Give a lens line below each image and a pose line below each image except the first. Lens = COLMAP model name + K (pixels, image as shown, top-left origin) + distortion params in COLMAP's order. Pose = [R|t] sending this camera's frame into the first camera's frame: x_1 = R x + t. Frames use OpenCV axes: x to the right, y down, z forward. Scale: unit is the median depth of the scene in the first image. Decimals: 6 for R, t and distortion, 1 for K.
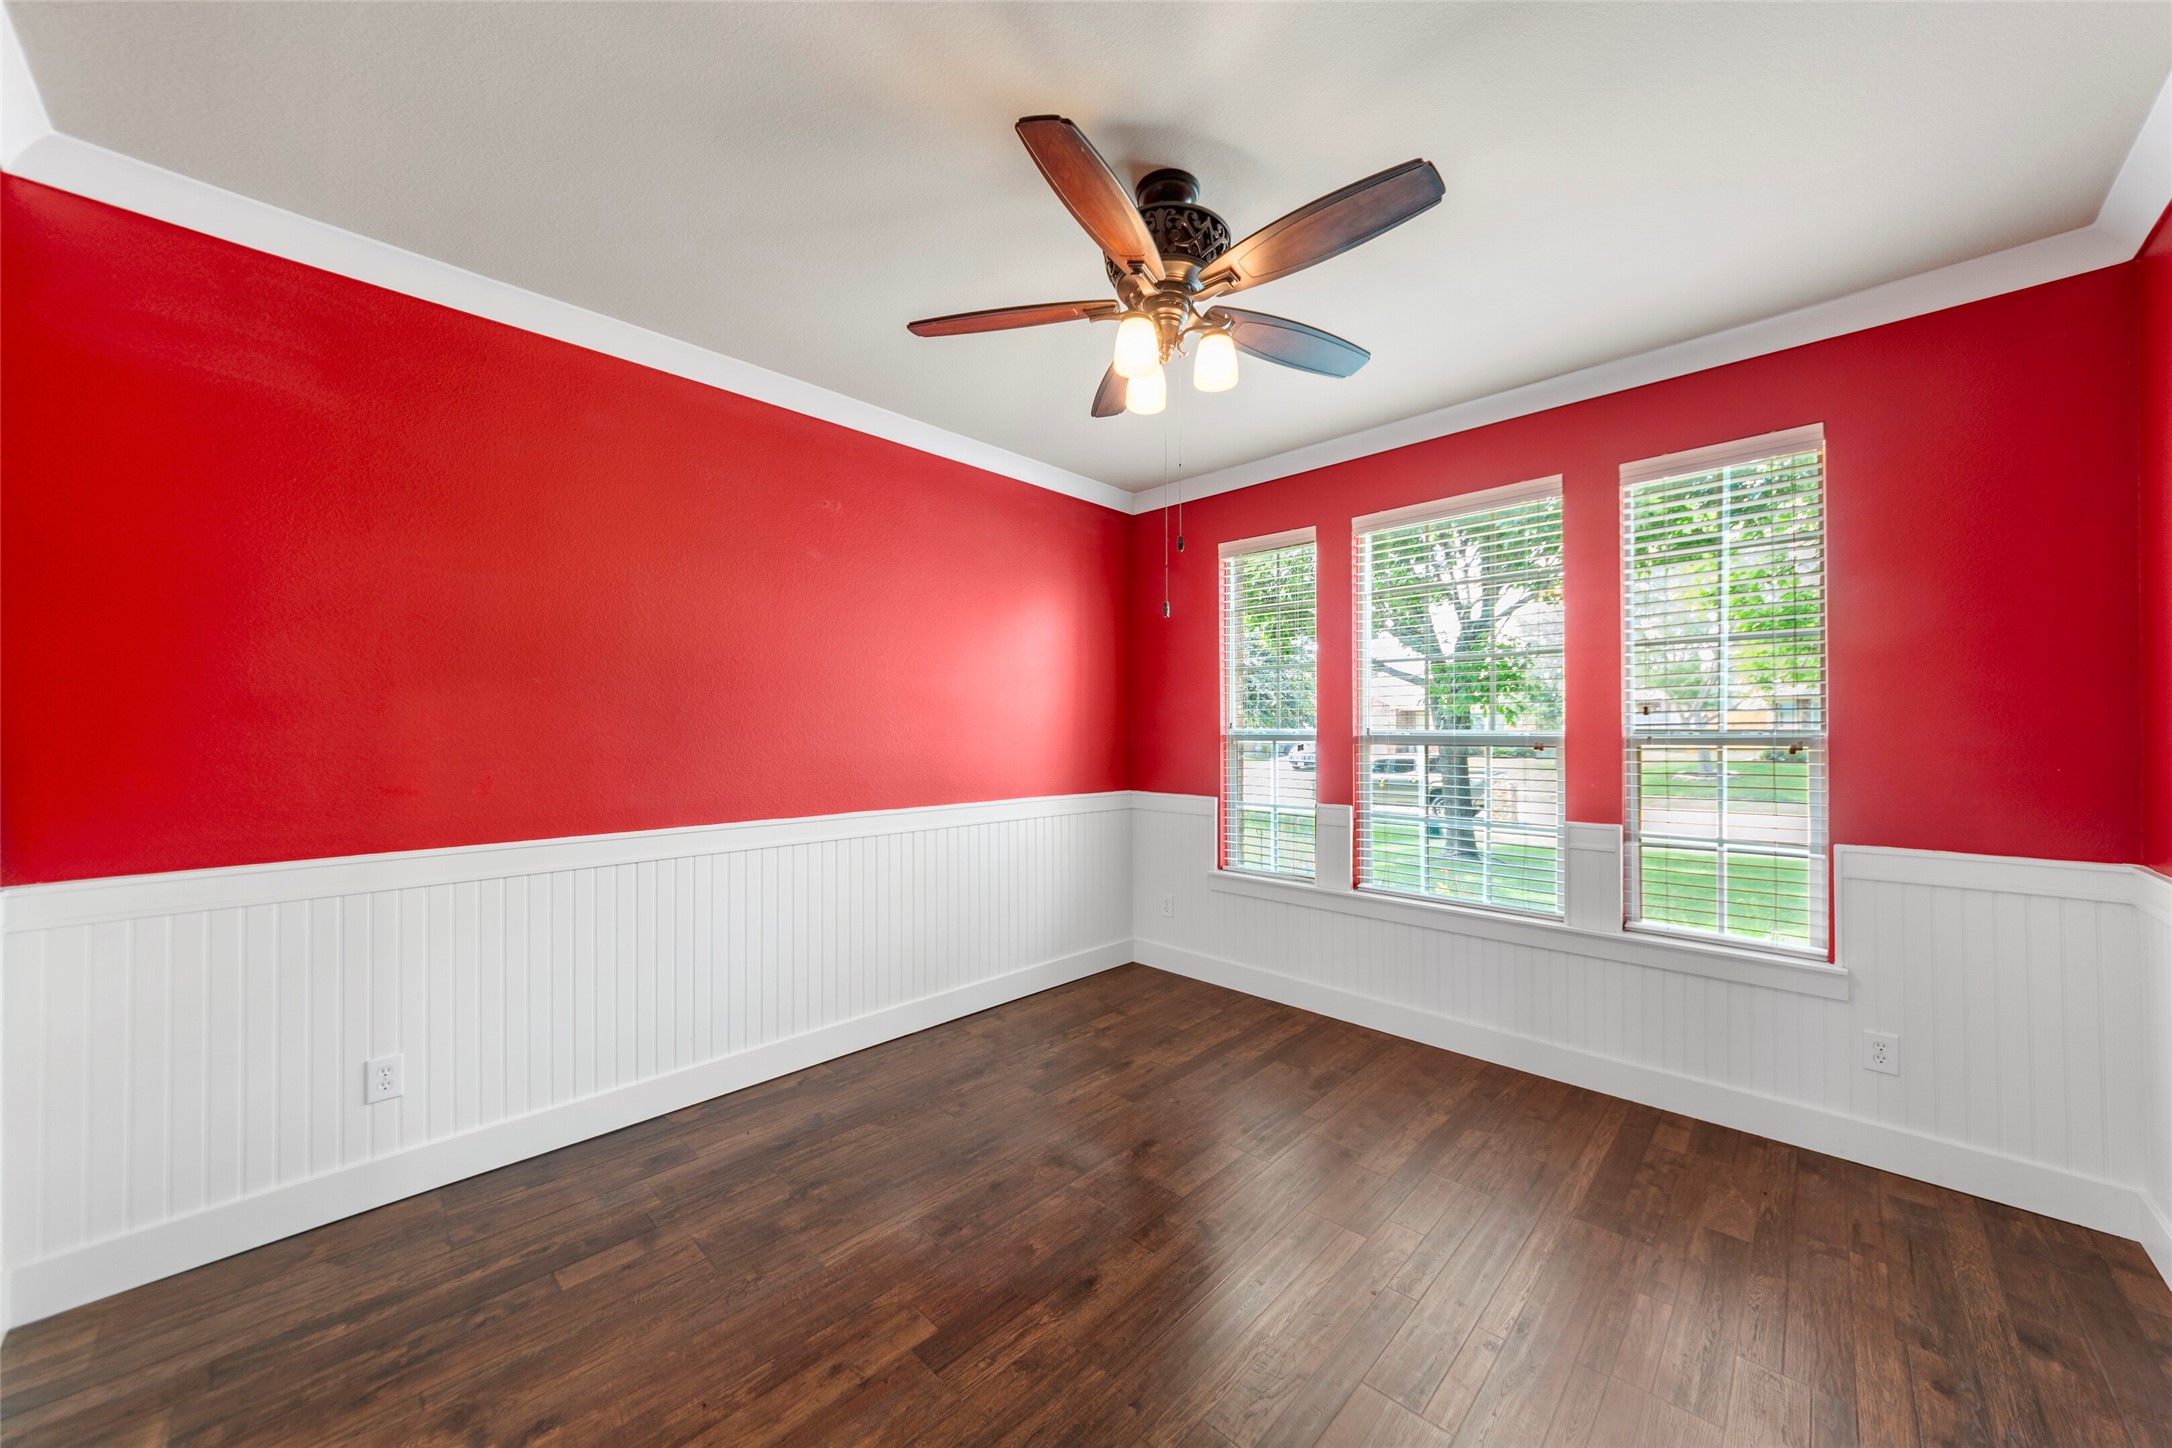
lens RADIAL K [[779.1, 0, 1101.7], [0, 779.1, 722.0], [0, 0, 1]] dist [-0.000689, -0.000337]
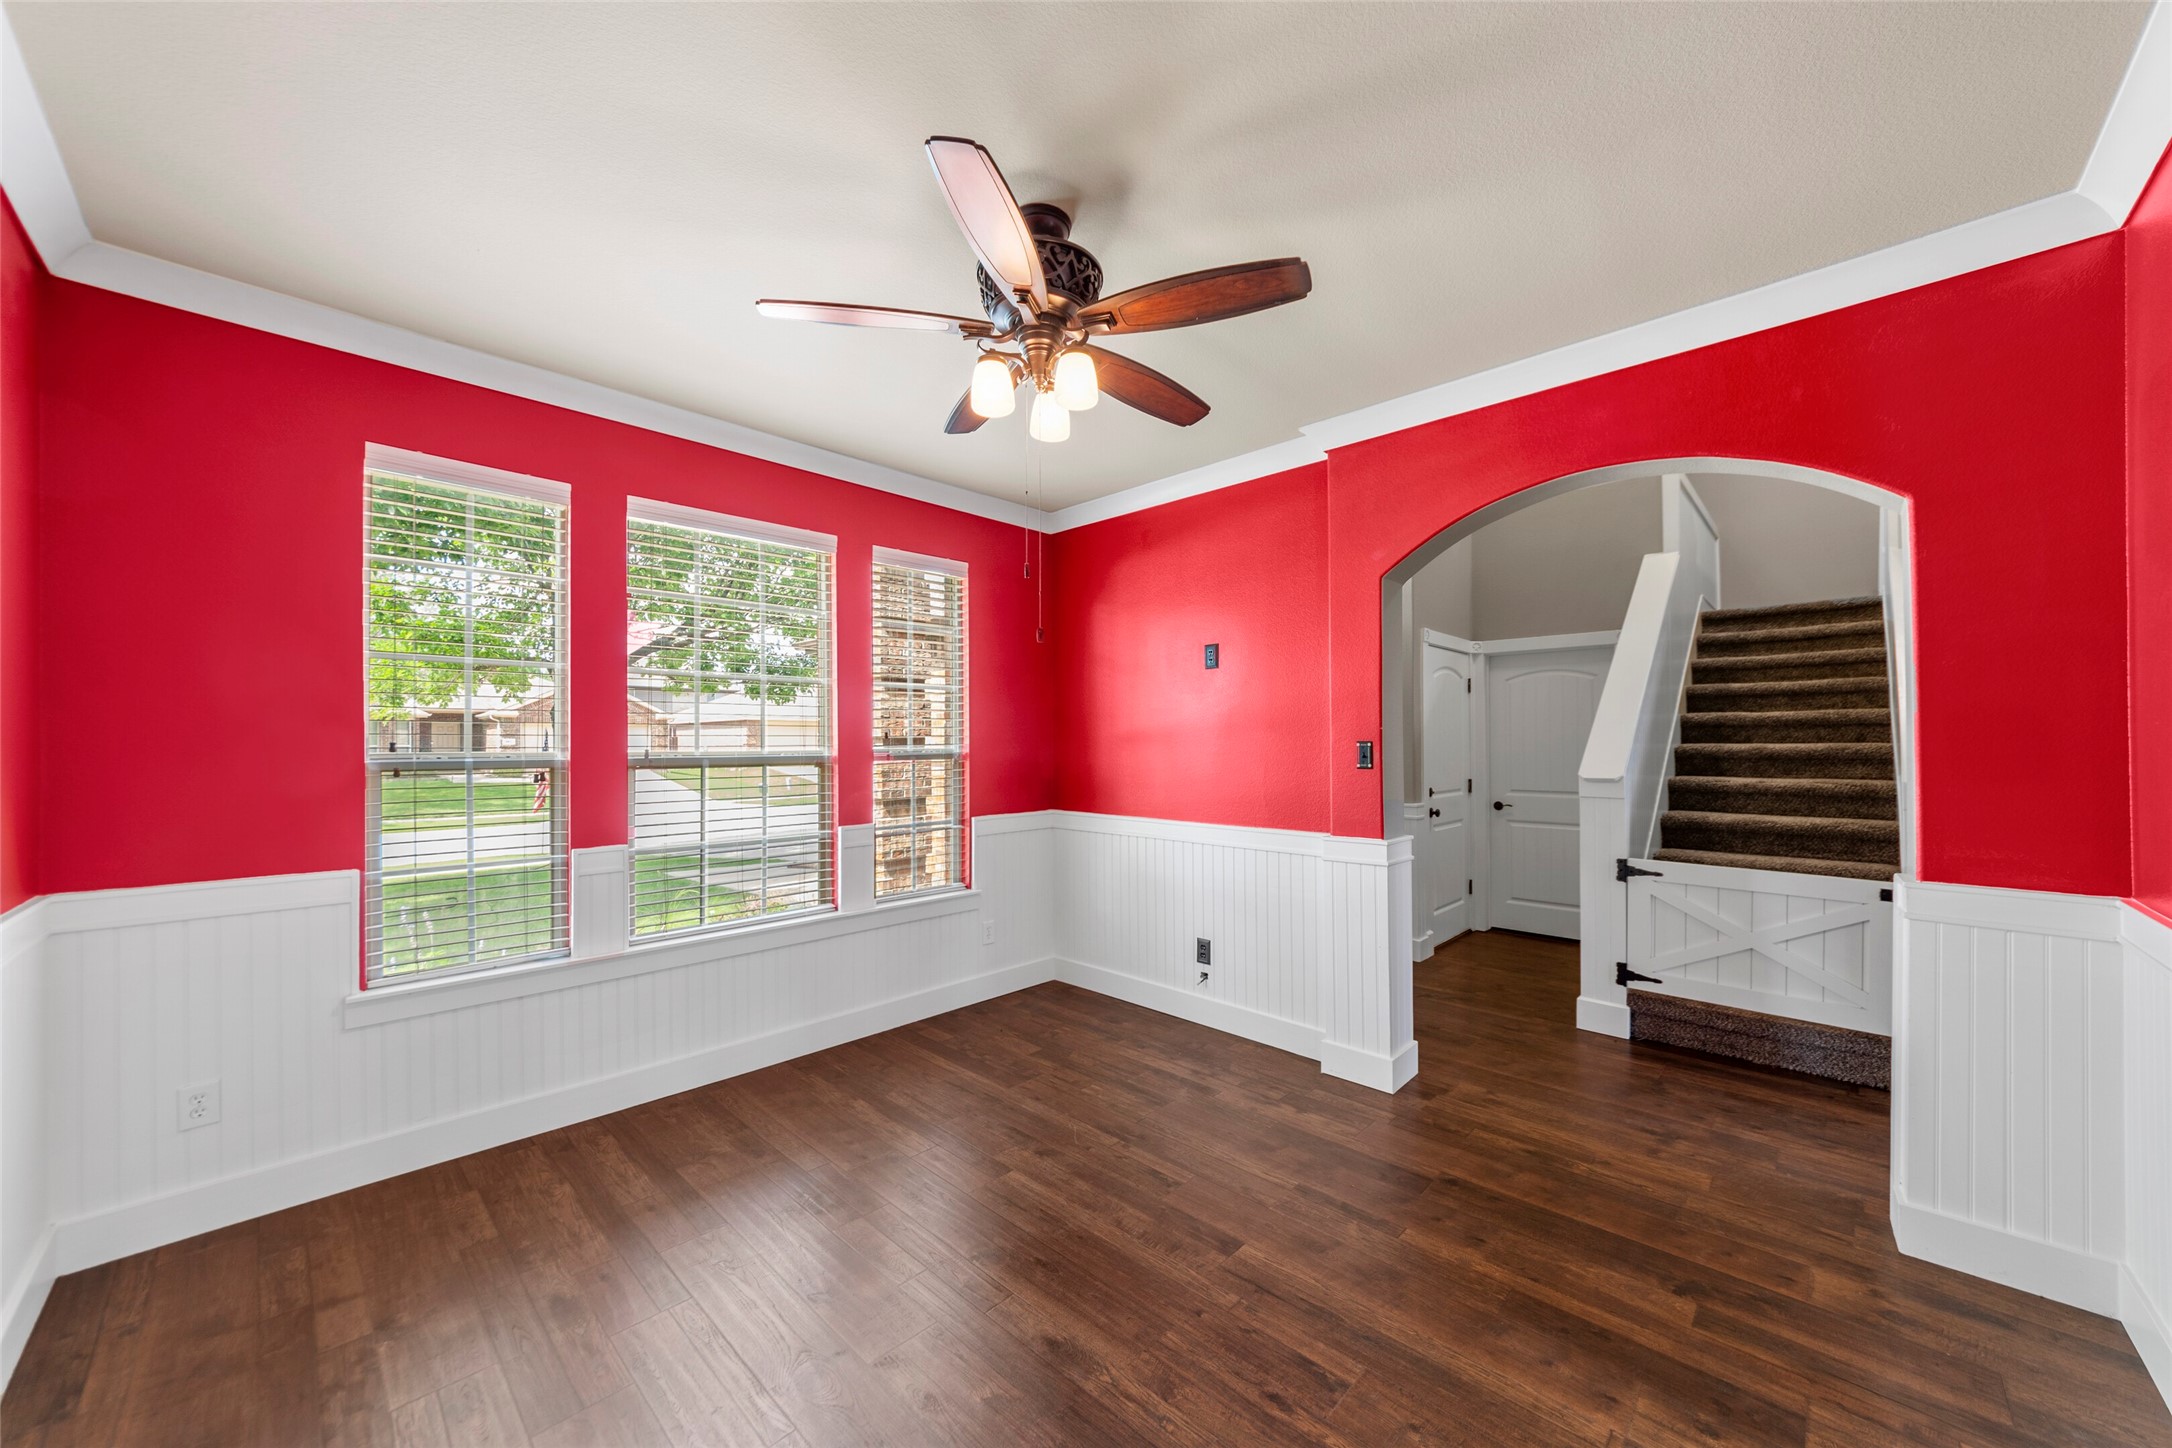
lens RADIAL K [[779.1, 0, 1098.4], [0, 779.1, 739.1], [0, 0, 1]] dist [-0.000689, -0.000337]
pose [[0.002997, 0.010859, 0.999937, -0.608471], [0.002137, 0.999939, -0.010866, 0.007727], [-0.999993, 0.002170, 0.002974, 0.603670]]
